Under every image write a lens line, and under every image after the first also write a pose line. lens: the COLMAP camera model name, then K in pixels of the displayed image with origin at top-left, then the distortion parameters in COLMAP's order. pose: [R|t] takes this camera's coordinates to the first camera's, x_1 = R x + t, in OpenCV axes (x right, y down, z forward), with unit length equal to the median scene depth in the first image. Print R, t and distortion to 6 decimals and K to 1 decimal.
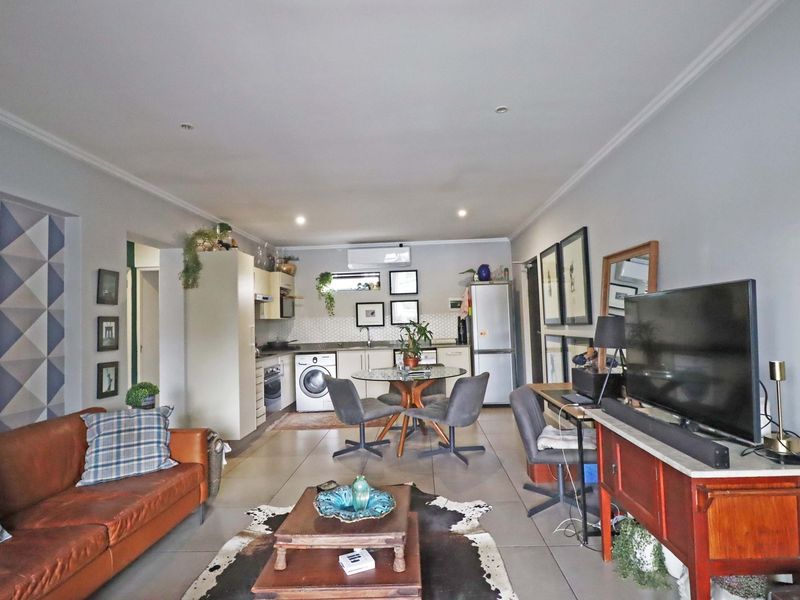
lens RADIAL K [[429.7, 0, 401.6], [0, 429.7, 297.5], [0, 0, 1]] dist [0.003640, -0.016546]
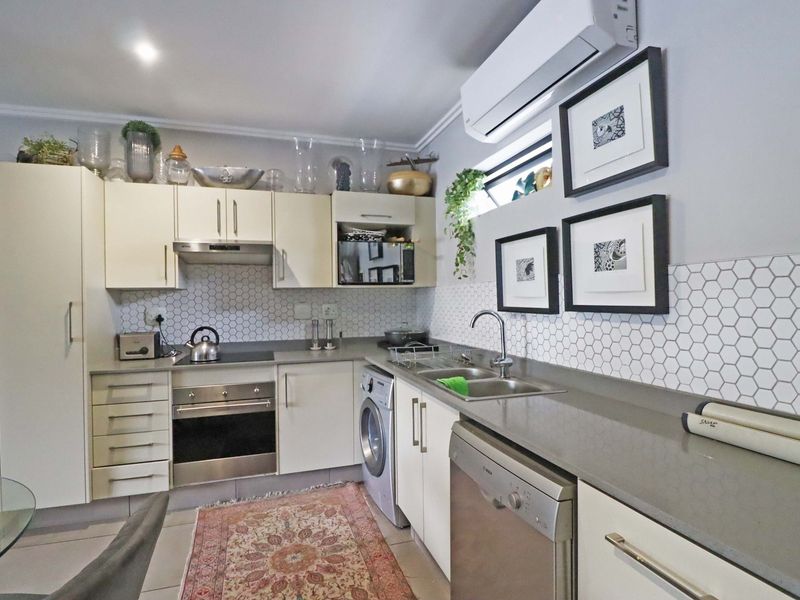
lens RADIAL K [[429.7, 0, 401.6], [0, 429.7, 297.5], [0, 0, 1]] dist [0.003640, -0.016546]
pose [[0.372153, 0.028228, -0.927742, 0.178765], [0.050488, 0.997442, 0.050601, 0.036925], [0.926797, -0.065671, 0.369776, 0.806442]]
